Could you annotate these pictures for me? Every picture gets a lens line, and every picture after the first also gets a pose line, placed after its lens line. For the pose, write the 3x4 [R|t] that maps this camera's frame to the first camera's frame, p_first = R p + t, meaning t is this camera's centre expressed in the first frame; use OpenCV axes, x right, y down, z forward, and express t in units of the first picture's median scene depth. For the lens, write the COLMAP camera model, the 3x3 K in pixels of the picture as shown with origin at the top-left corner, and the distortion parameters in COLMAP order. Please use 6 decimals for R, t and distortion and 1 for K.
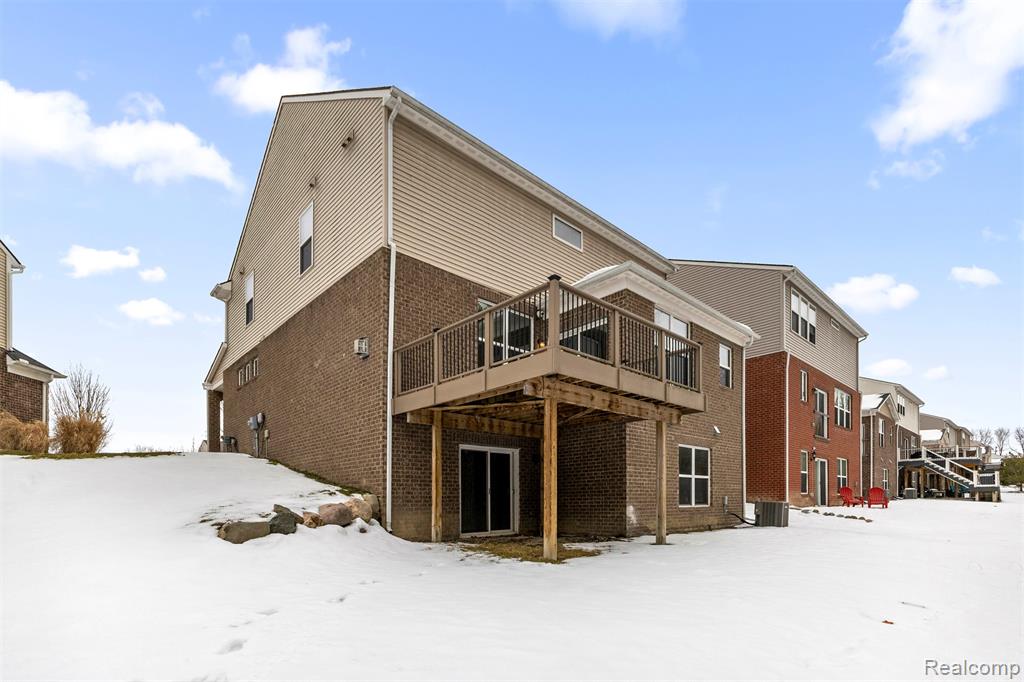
lens RADIAL K [[512.3, 0, 512.0], [0, 512.3, 341.0], [0, 0, 1]] dist [-0.001059, 0.000040]
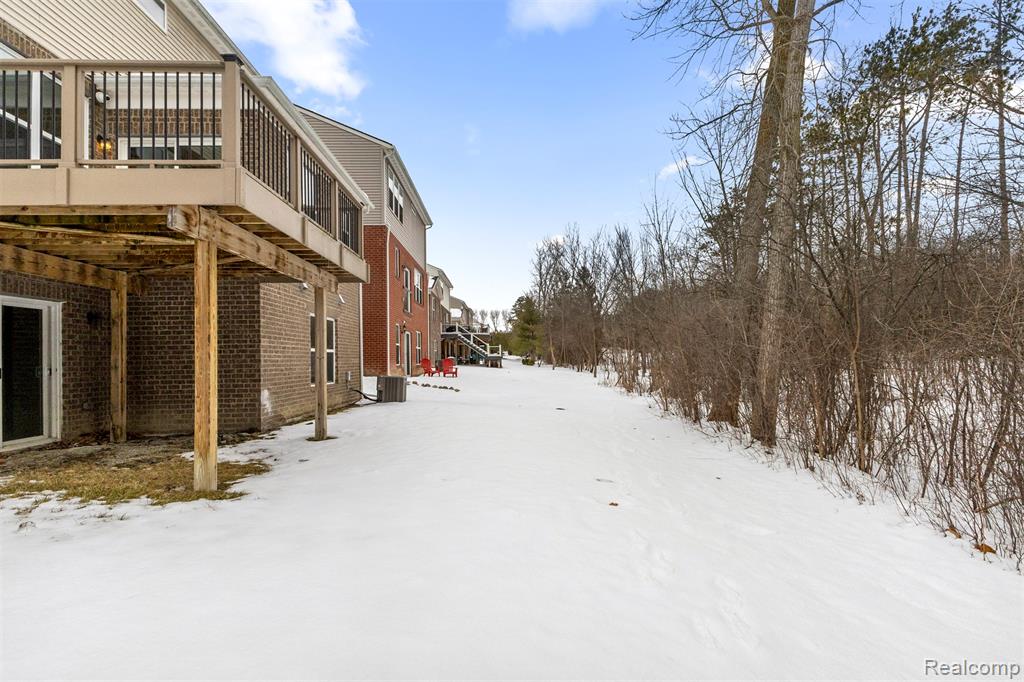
lens RADIAL K [[515.0, 0, 512.0], [0, 515.0, 267.5], [0, 0, 1]] dist [0.003150, 0.000690]
pose [[0.628812, 0.134500, 0.765836, -0.139693], [-0.235067, 0.971722, 0.022349, 0.030662], [-0.741174, -0.194076, 0.642647, 0.223902]]
